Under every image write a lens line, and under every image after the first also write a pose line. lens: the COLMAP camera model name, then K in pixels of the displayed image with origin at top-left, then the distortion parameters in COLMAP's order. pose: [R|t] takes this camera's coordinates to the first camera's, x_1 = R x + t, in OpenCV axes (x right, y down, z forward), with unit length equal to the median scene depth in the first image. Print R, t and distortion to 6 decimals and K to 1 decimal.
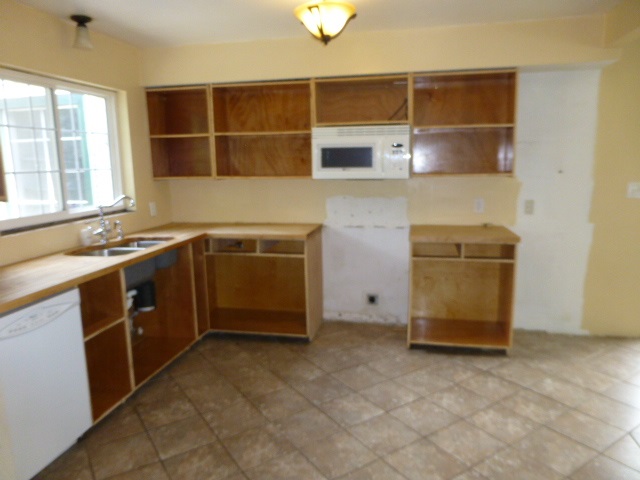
lens RADIAL K [[462.4, 0, 320.0], [0, 462.4, 240.0], [0, 0, 1]] dist [-0.013087, -0.010705]
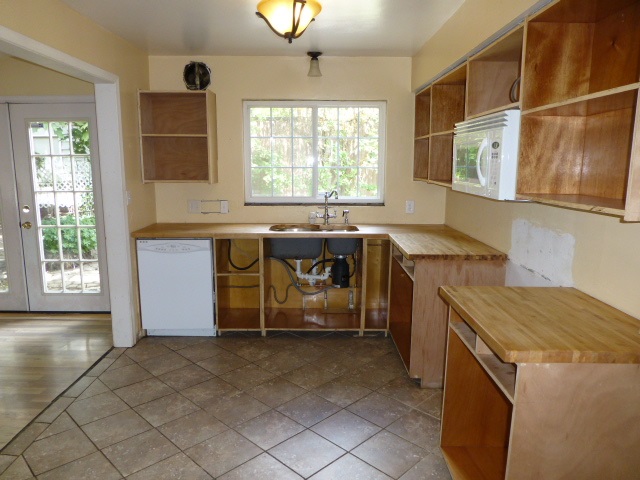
lens RADIAL K [[462.4, 0, 320.0], [0, 462.4, 240.0], [0, 0, 1]] dist [-0.013087, -0.010705]
pose [[0.210252, 0.181005, -0.960745, 0.816440], [-0.171383, 0.974318, 0.146057, -0.146428], [0.962508, 0.133947, 0.235874, 0.724972]]
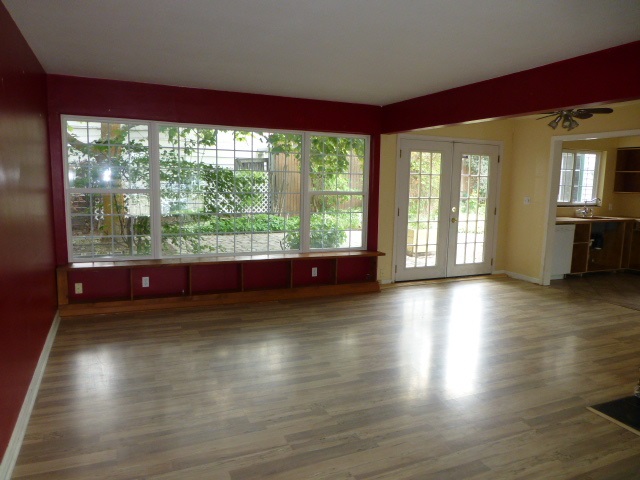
lens RADIAL K [[462.4, 0, 320.0], [0, 462.4, 240.0], [0, 0, 1]] dist [-0.013087, -0.010705]
pose [[0.590107, 0.143469, -0.794475, 0.655121], [-0.169957, 0.984106, 0.051476, 0.244412], [0.789233, 0.104650, 0.605111, -1.563668]]
